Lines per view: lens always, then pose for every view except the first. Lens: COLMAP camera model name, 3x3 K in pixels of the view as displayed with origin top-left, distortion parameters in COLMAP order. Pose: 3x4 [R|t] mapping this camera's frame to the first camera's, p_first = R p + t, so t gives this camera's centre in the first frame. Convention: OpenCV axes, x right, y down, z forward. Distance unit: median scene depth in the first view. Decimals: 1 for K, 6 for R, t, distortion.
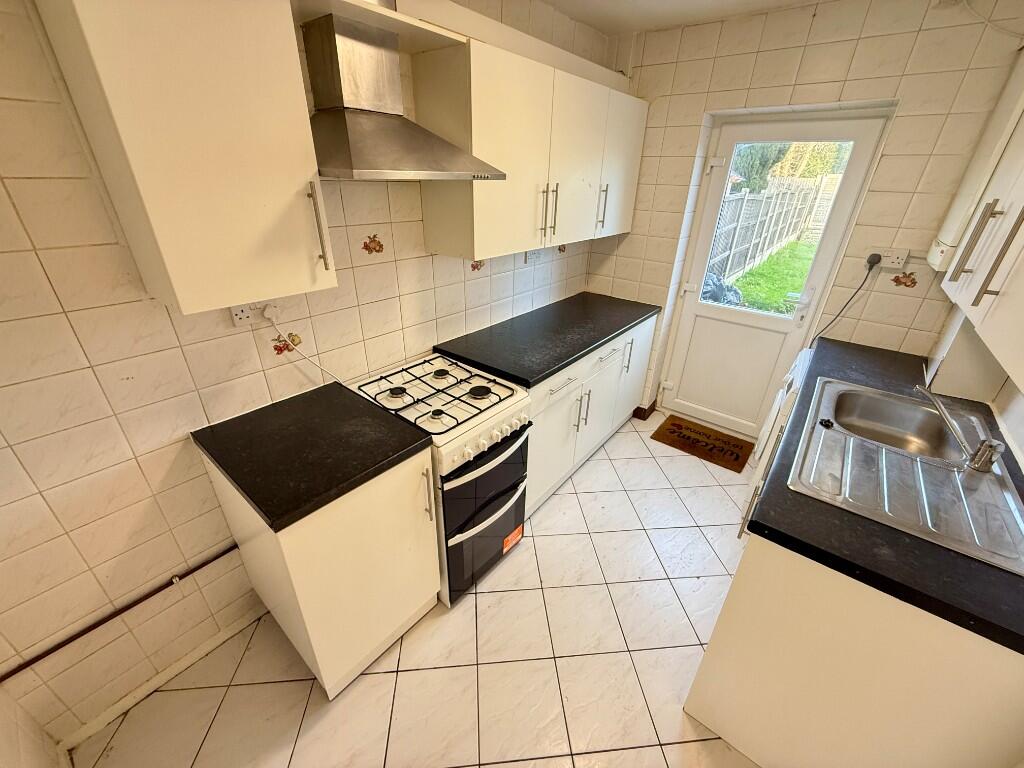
lens RADIAL K [[406.7, 0, 508.5], [0, 406.7, 383.7], [0, 0, 1]] dist [0.000305, -0.000130]
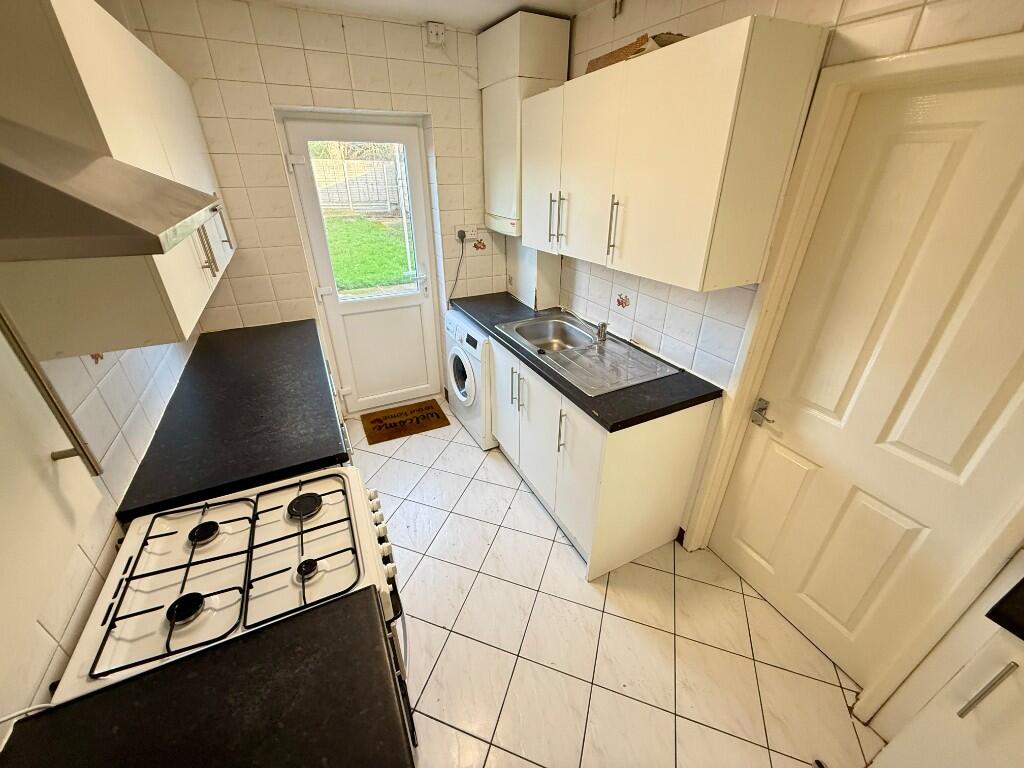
lens RADIAL K [[406.7, 0, 508.5], [0, 406.7, 383.7], [0, 0, 1]] dist [0.000305, -0.000130]
pose [[0.412789, -0.446153, 0.794073, -0.395586], [0.418736, 0.867180, 0.269554, -0.208941], [-0.808867, 0.221238, 0.544783, 0.295301]]
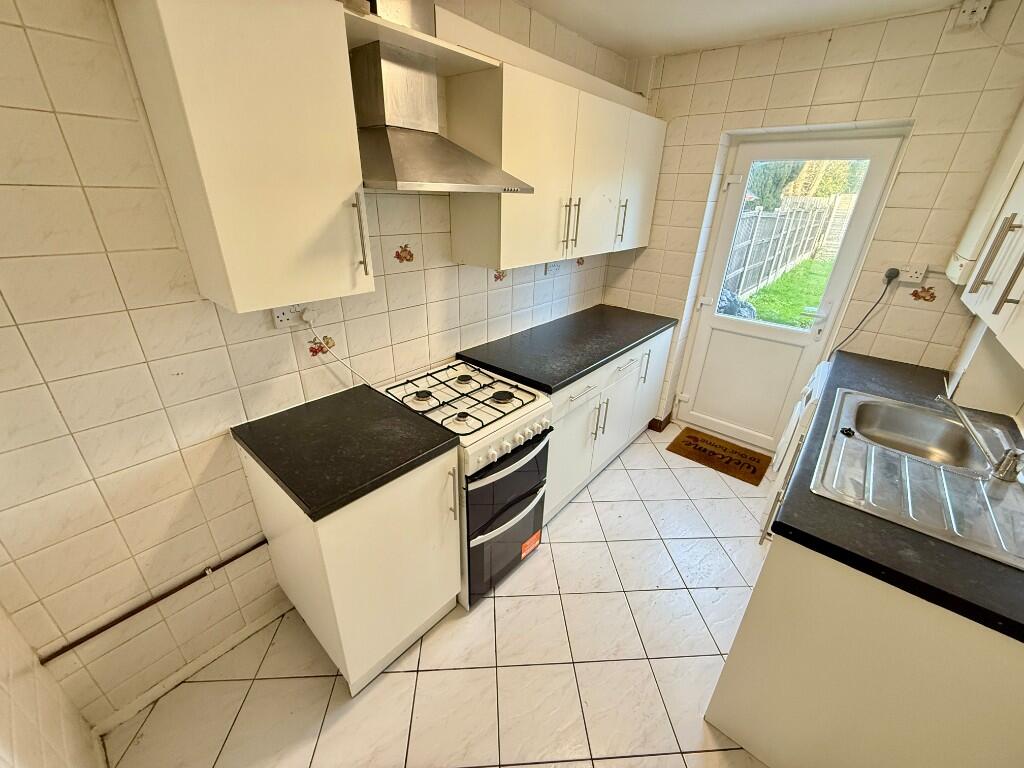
lens RADIAL K [[406.7, 0, 508.5], [0, 406.7, 383.7], [0, 0, 1]] dist [0.000305, -0.000130]
pose [[0.999580, 0.016425, -0.023859, -0.032642], [-0.017263, 0.999225, -0.035379, 0.024107], [0.023260, 0.035776, 0.999089, -0.028585]]
